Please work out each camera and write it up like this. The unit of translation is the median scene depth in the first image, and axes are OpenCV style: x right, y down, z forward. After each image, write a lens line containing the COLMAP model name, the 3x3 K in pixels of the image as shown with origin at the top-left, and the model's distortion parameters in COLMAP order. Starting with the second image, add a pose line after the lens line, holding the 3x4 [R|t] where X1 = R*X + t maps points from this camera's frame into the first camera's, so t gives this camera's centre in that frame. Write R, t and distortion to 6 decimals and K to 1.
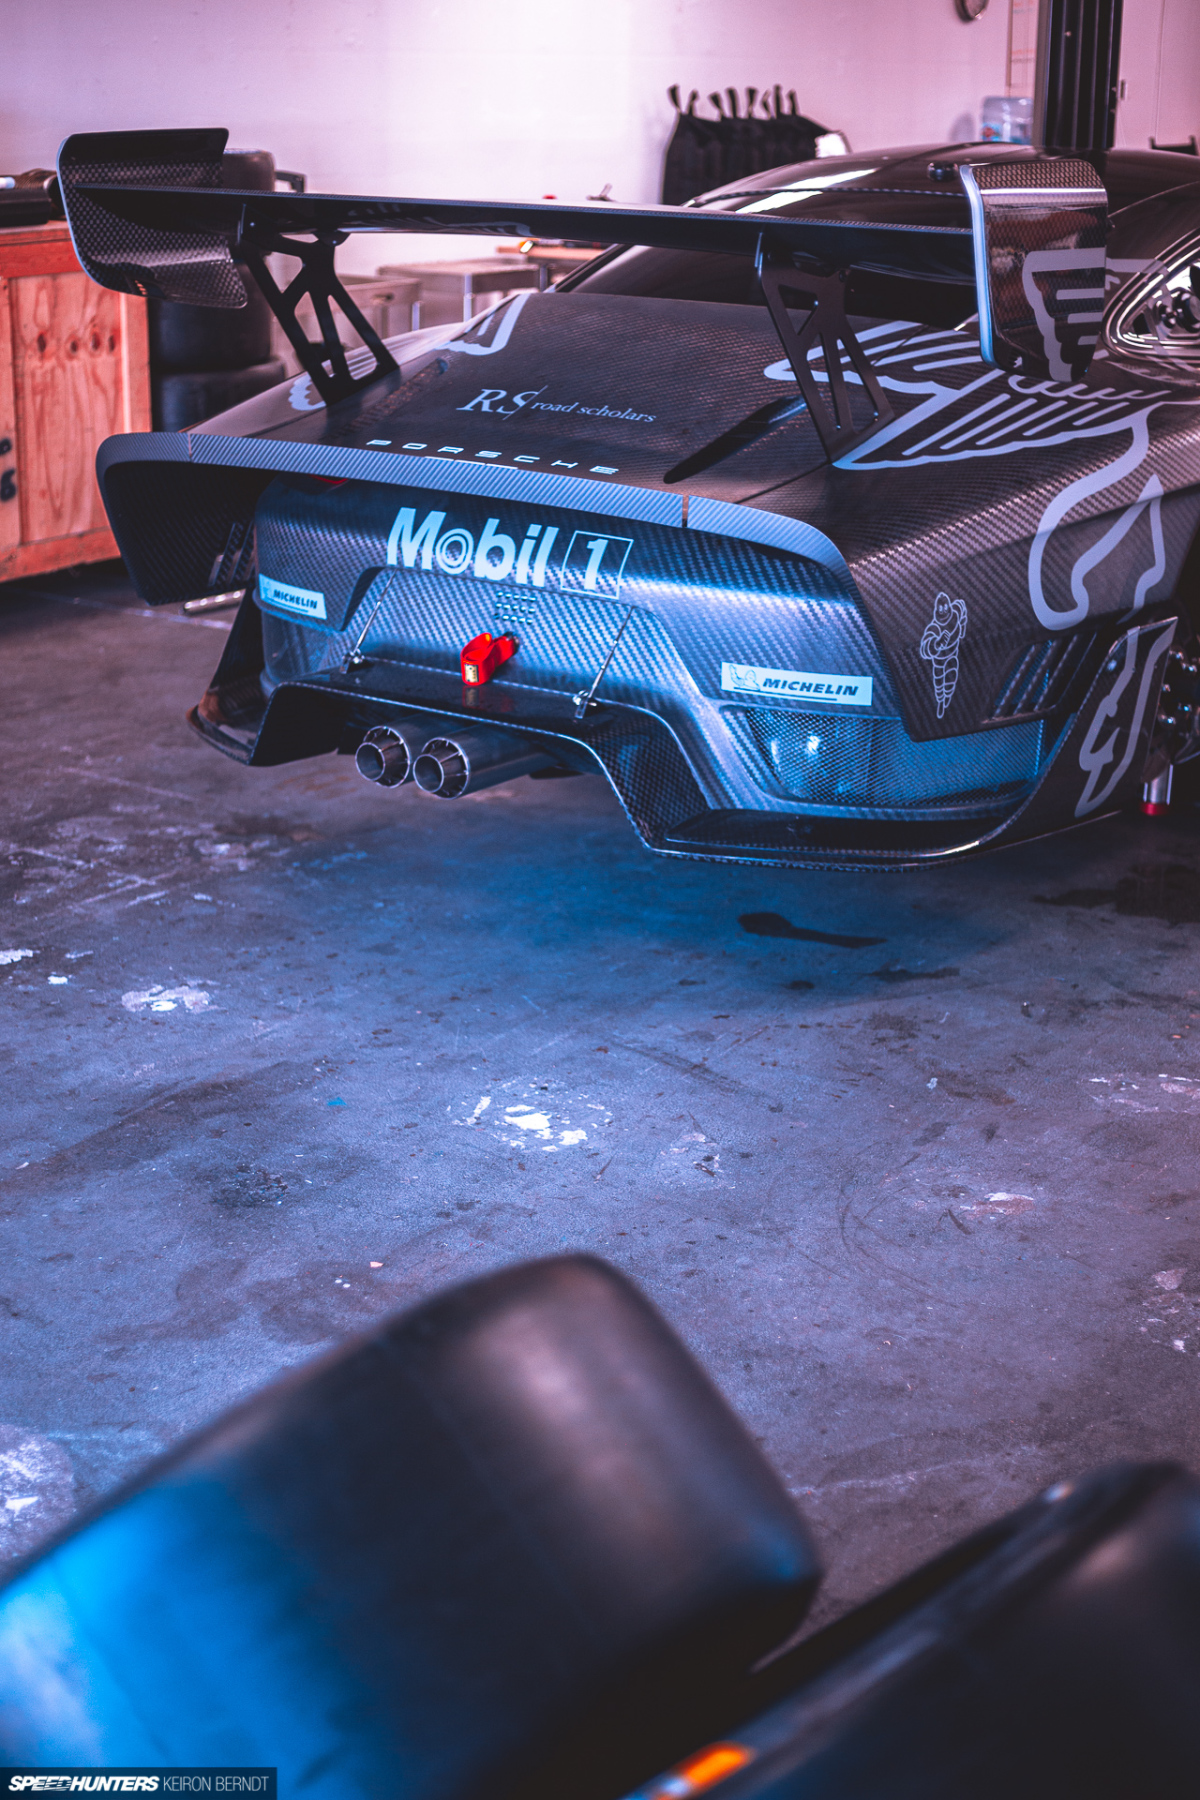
lens RADIAL K [[2669.0, 0, 600.0], [0, 2669.0, 900.0], [0, 0, 1]] dist [-0.117315, 0.036651]
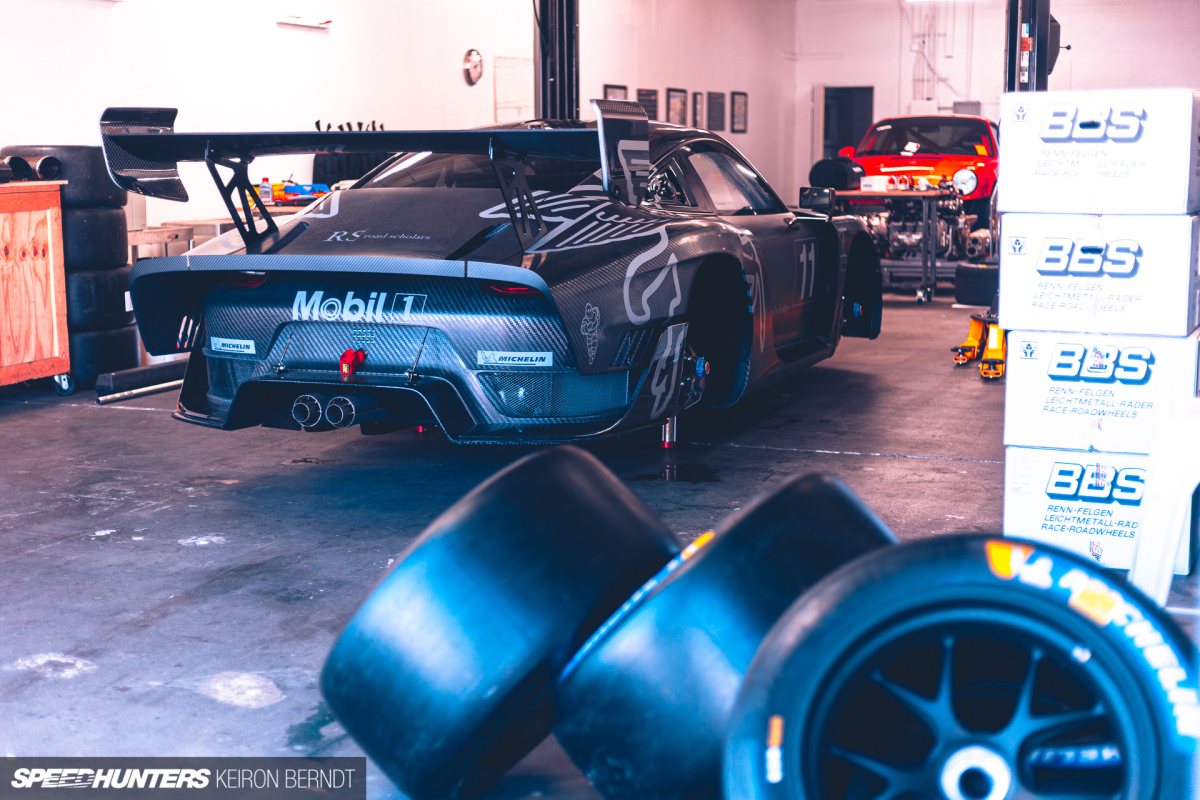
lens RADIAL K [[1775.9, 0, 600.0], [0, 1775.9, 400.0], [0, 0, 1]] dist [0.022569, 0.012144]
pose [[0.970755, -0.056457, 0.233339, -0.173119], [0.093846, 0.983857, -0.152378, 0.155354], [-0.220969, 0.169820, 0.960382, -0.299105]]
